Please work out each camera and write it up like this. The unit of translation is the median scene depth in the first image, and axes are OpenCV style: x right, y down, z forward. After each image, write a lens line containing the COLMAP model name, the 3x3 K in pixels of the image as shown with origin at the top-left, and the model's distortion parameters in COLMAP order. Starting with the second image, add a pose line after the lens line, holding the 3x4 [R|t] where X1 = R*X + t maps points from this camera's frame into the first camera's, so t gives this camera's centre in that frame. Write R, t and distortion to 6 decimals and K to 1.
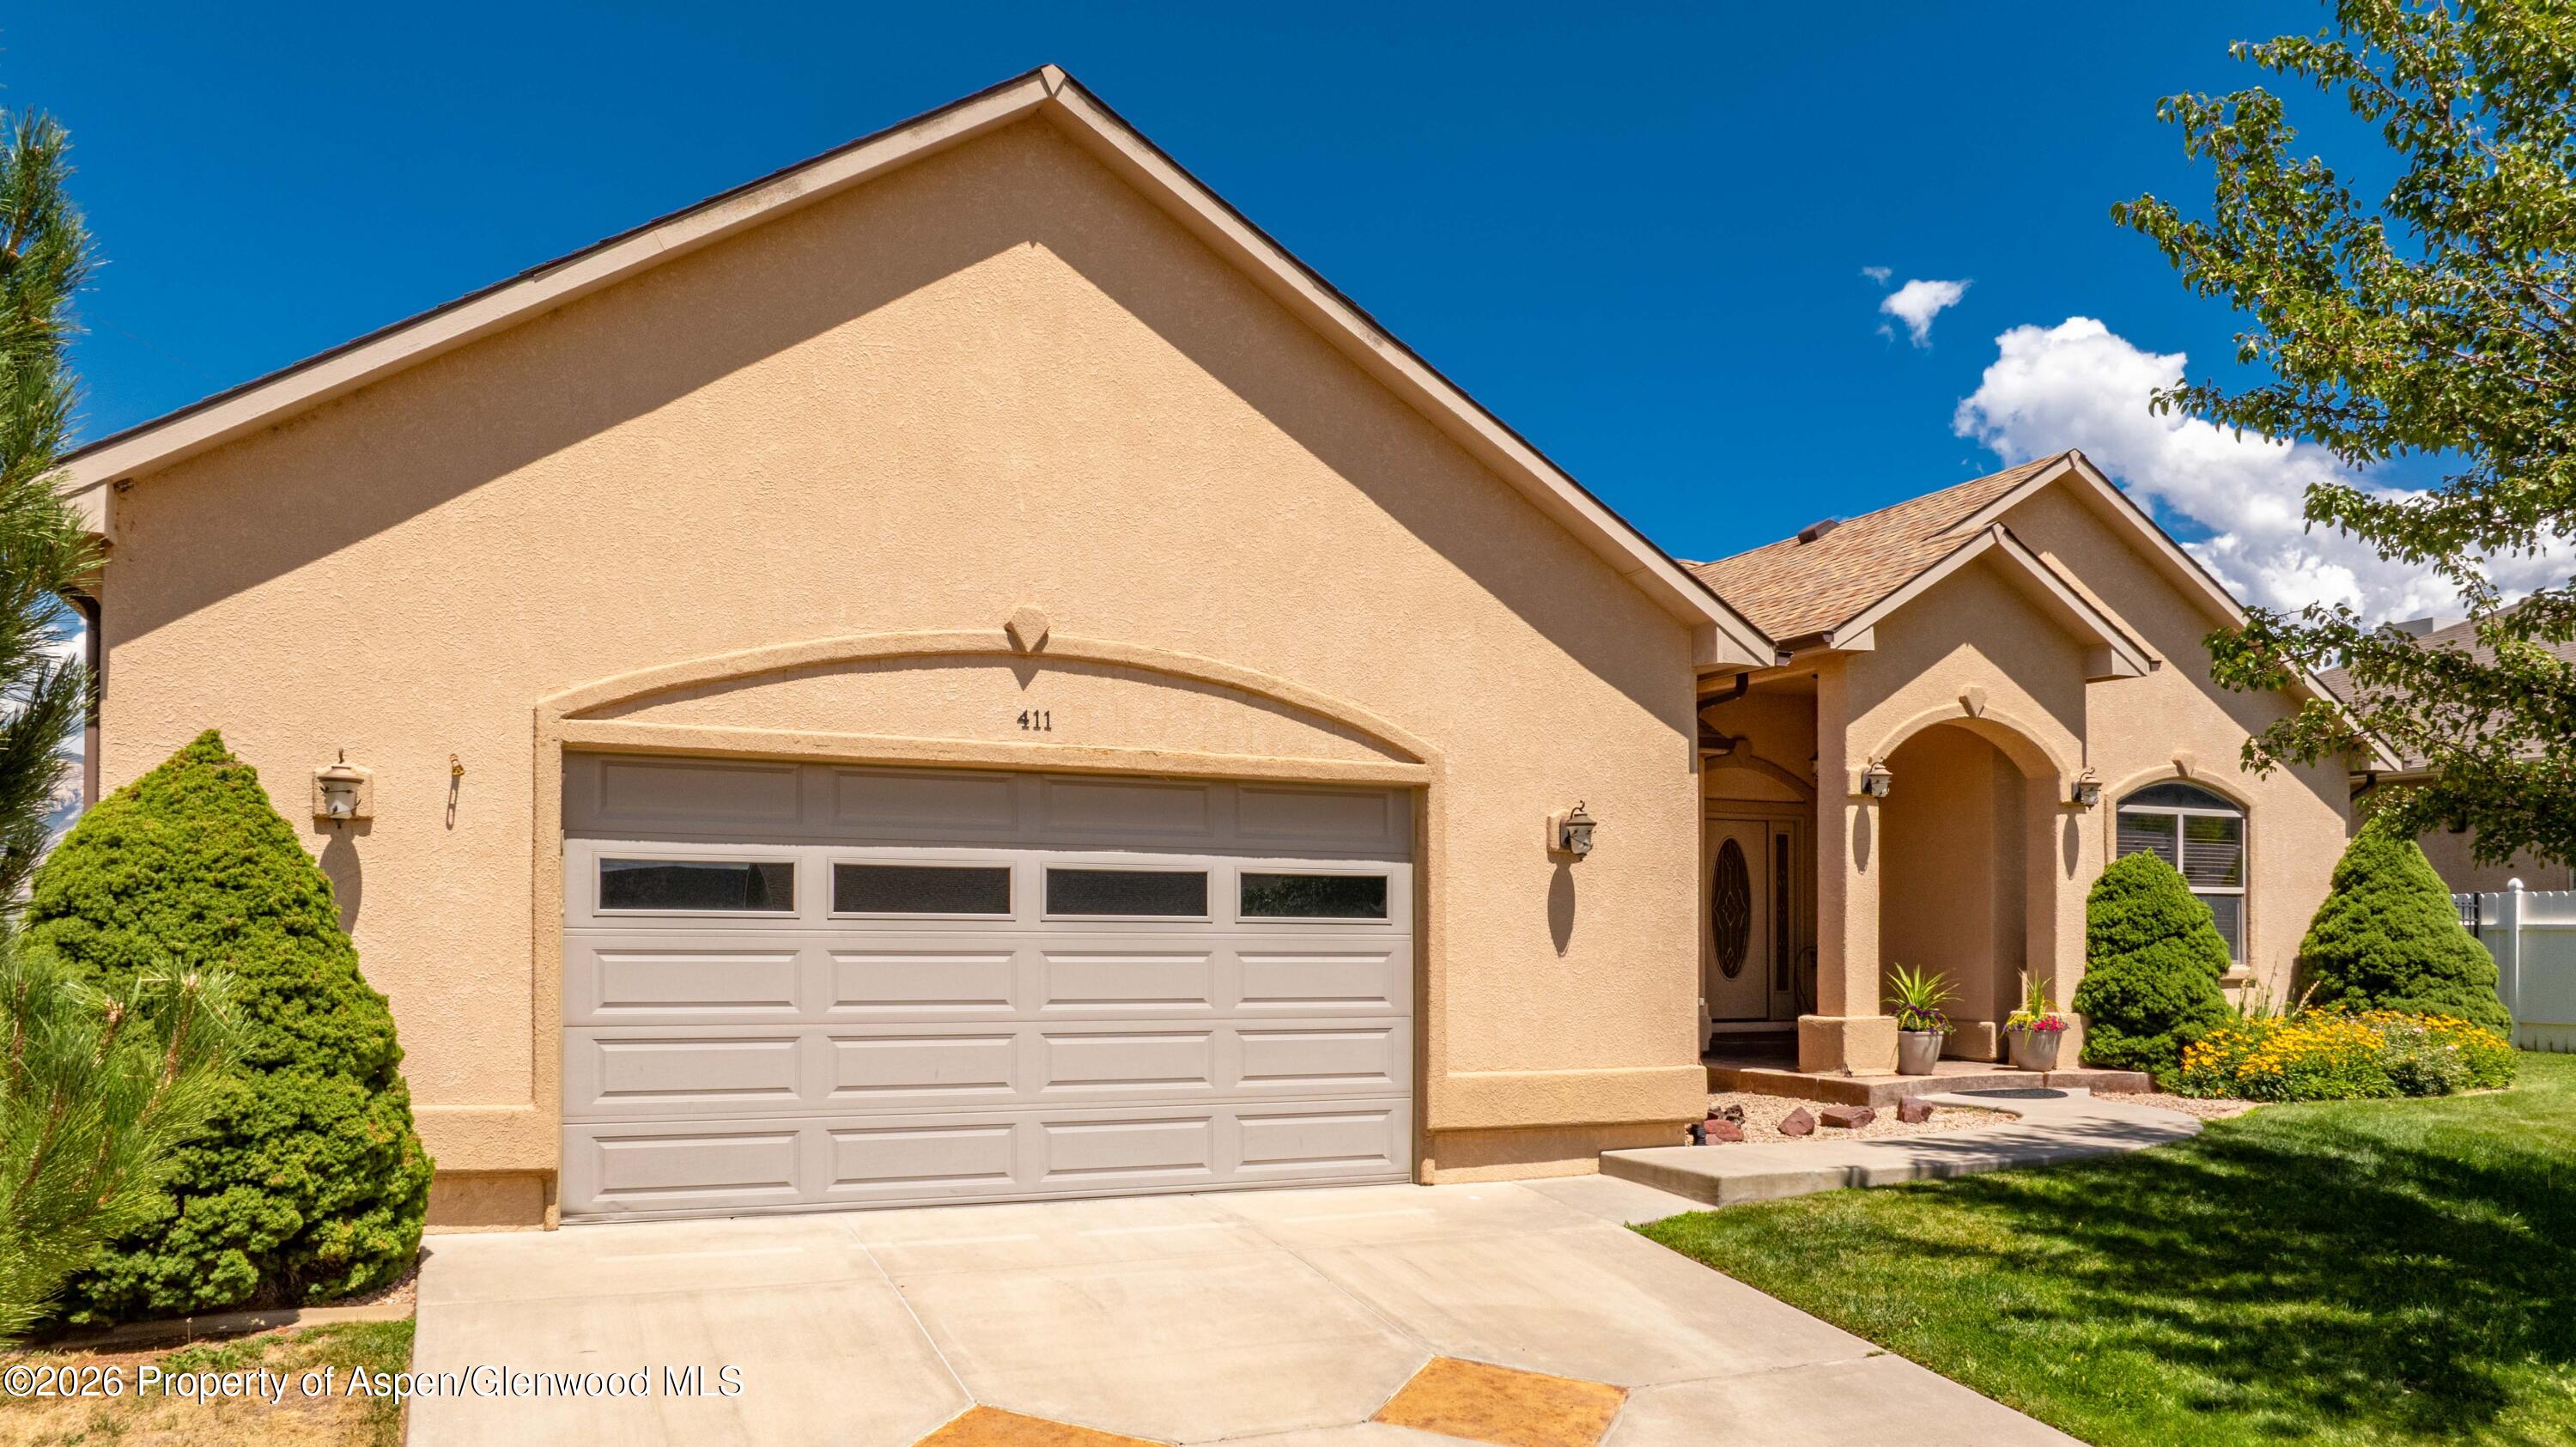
lens RADIAL K [[1901.5, 0, 1404.5], [0, 1901.5, 937.5], [0, 0, 1]] dist [-0.008605, -0.012697]
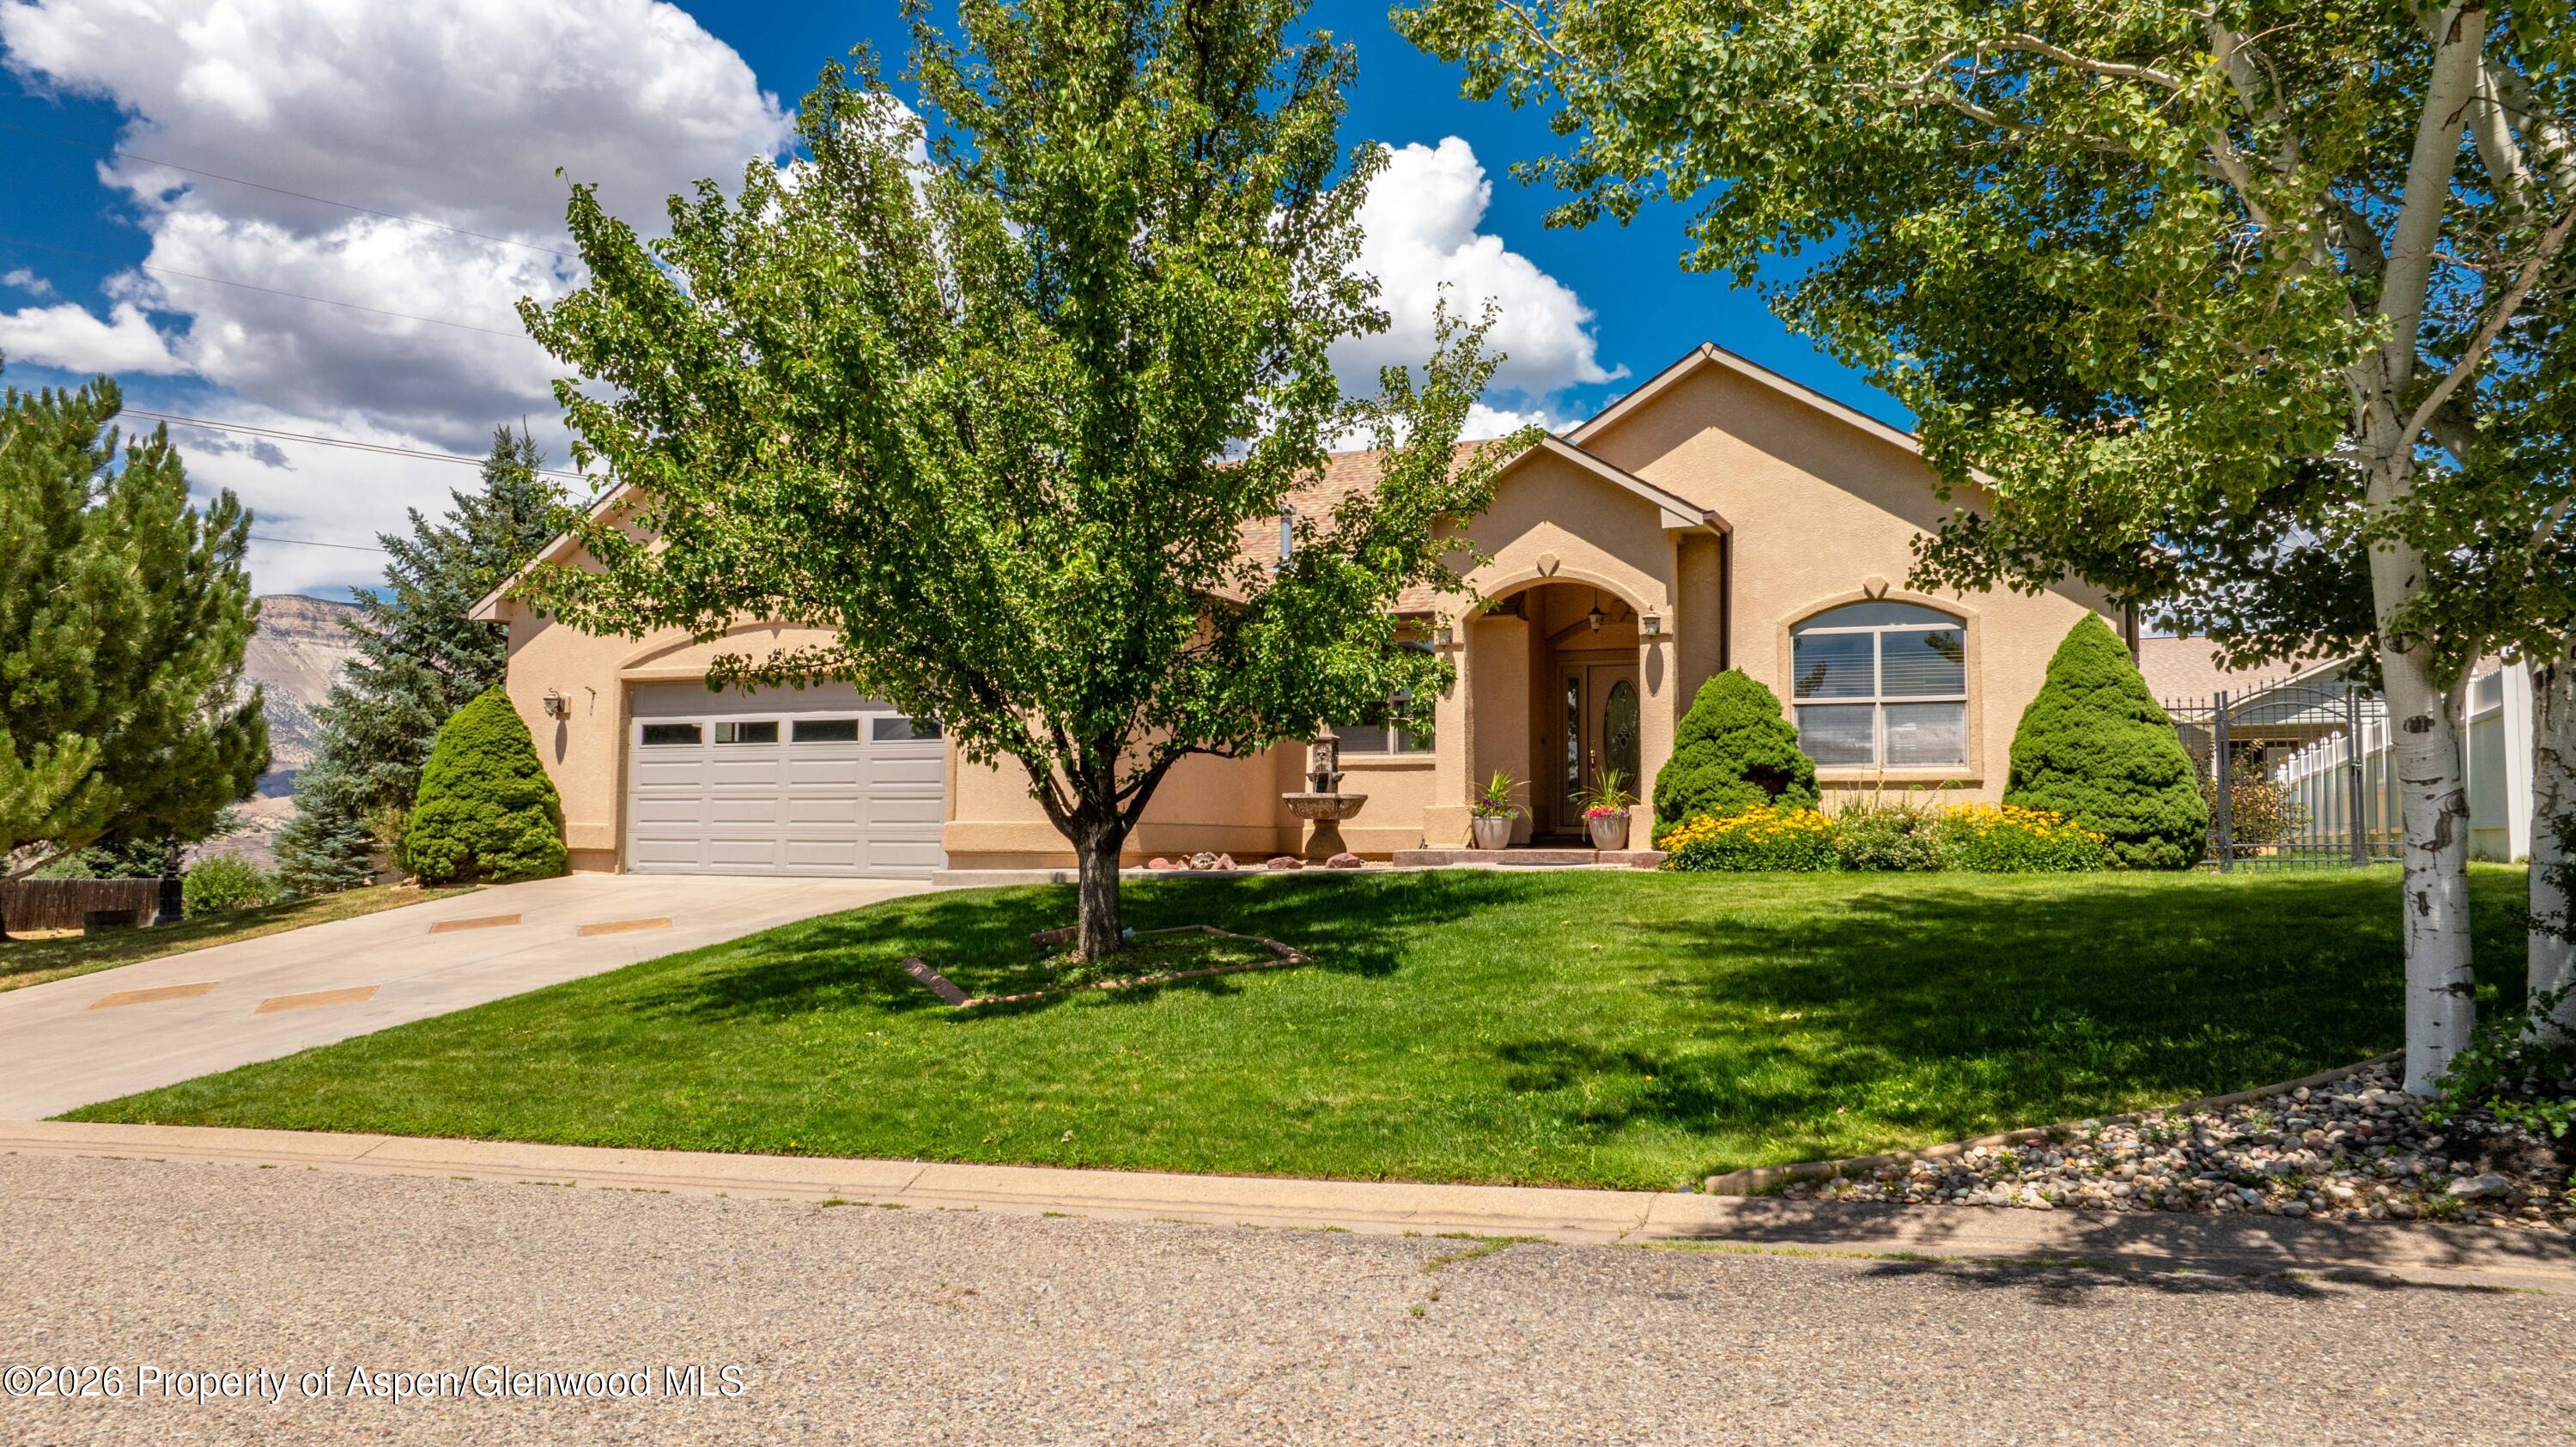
lens RADIAL K [[1940.8, 0, 1288.0], [0, 1940.8, 723.5], [0, 0, 1]] dist [0.001846, 0.000305]
pose [[0.640998, -0.049375, -0.765953, 1.684644], [-0.000797, 0.997885, -0.064992, 0.098850], [0.767542, 0.042271, 0.639603, 0.036996]]
